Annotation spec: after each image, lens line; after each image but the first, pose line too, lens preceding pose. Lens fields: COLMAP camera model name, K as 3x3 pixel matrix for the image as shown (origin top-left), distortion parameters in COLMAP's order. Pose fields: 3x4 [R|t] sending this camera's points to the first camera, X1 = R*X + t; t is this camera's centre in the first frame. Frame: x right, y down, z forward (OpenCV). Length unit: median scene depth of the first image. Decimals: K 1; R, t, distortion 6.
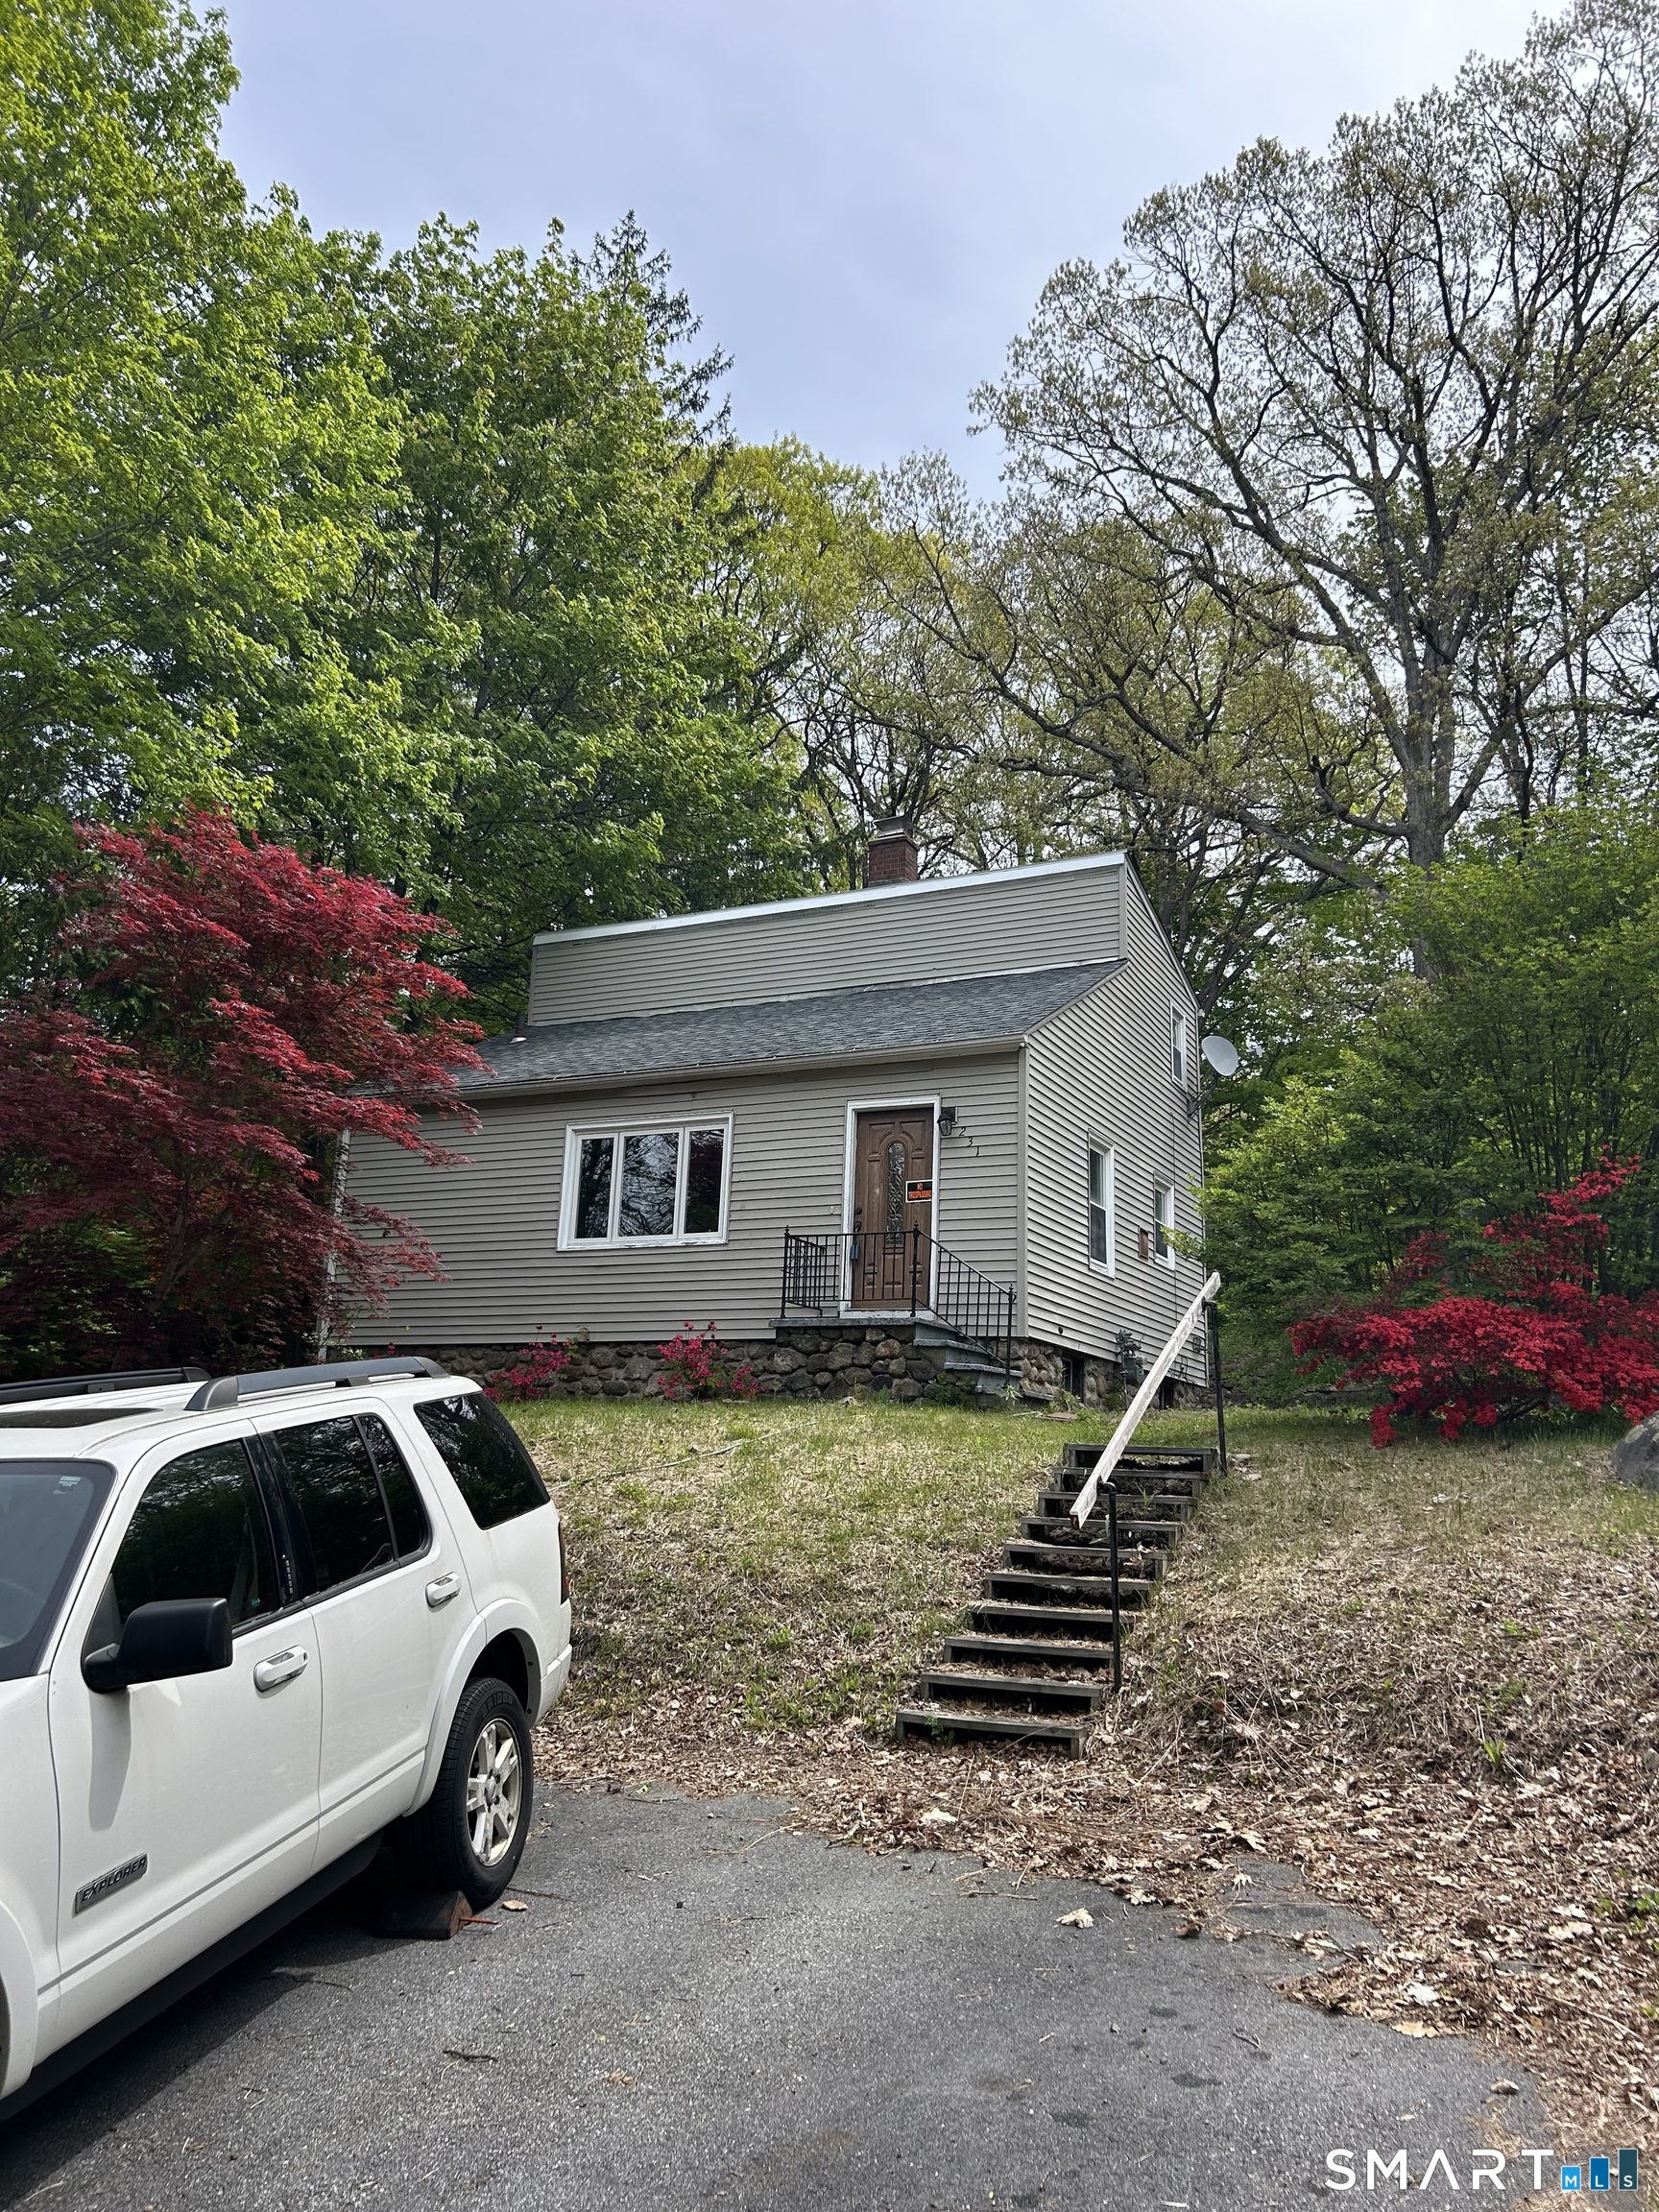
lens RADIAL K [[1687.1, 0, 830.5], [0, 1687.1, 1115.3], [0, 0, 1]] dist [0.070936, -0.152094]
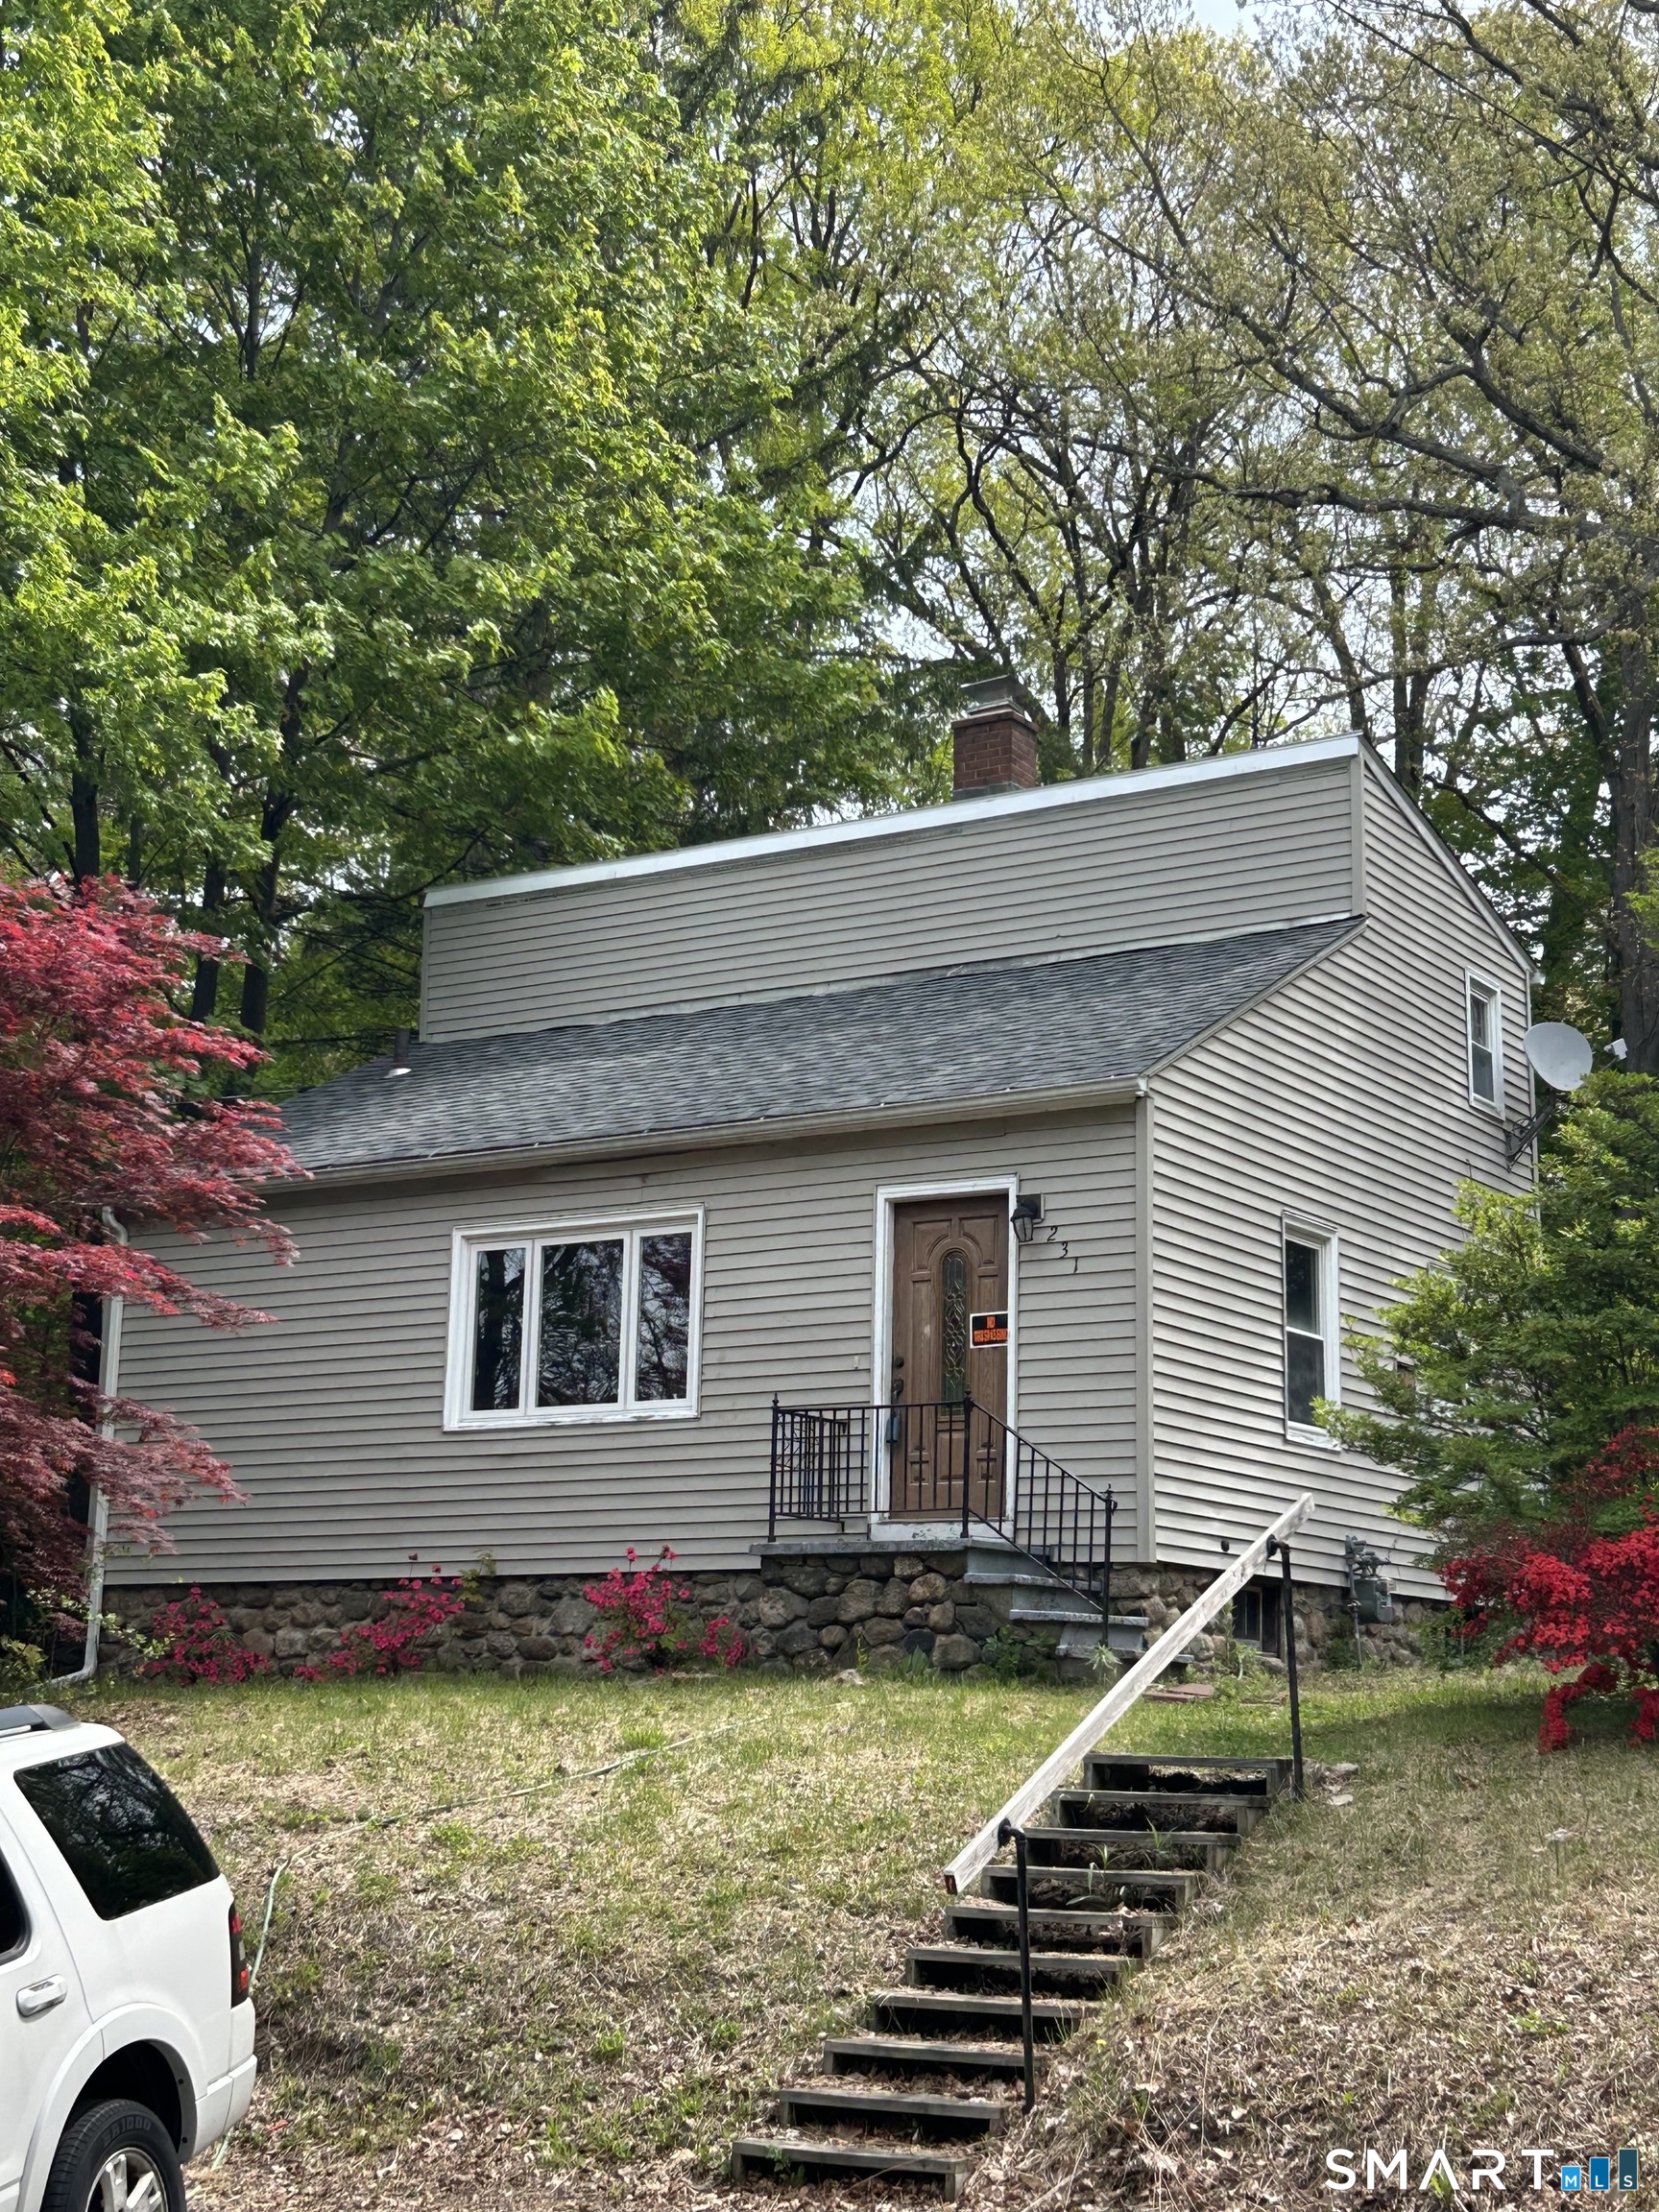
lens RADIAL K [[3191.9, 0, 826.6], [0, 3191.9, 1102.5], [0, 0, 1]] dist [0.033046, 0.089263]
pose [[0.994349, -0.038016, -0.099125, 0.124601], [0.039576, 0.999121, 0.013821, -0.064171], [0.098512, -0.017665, 0.994979, -0.203891]]
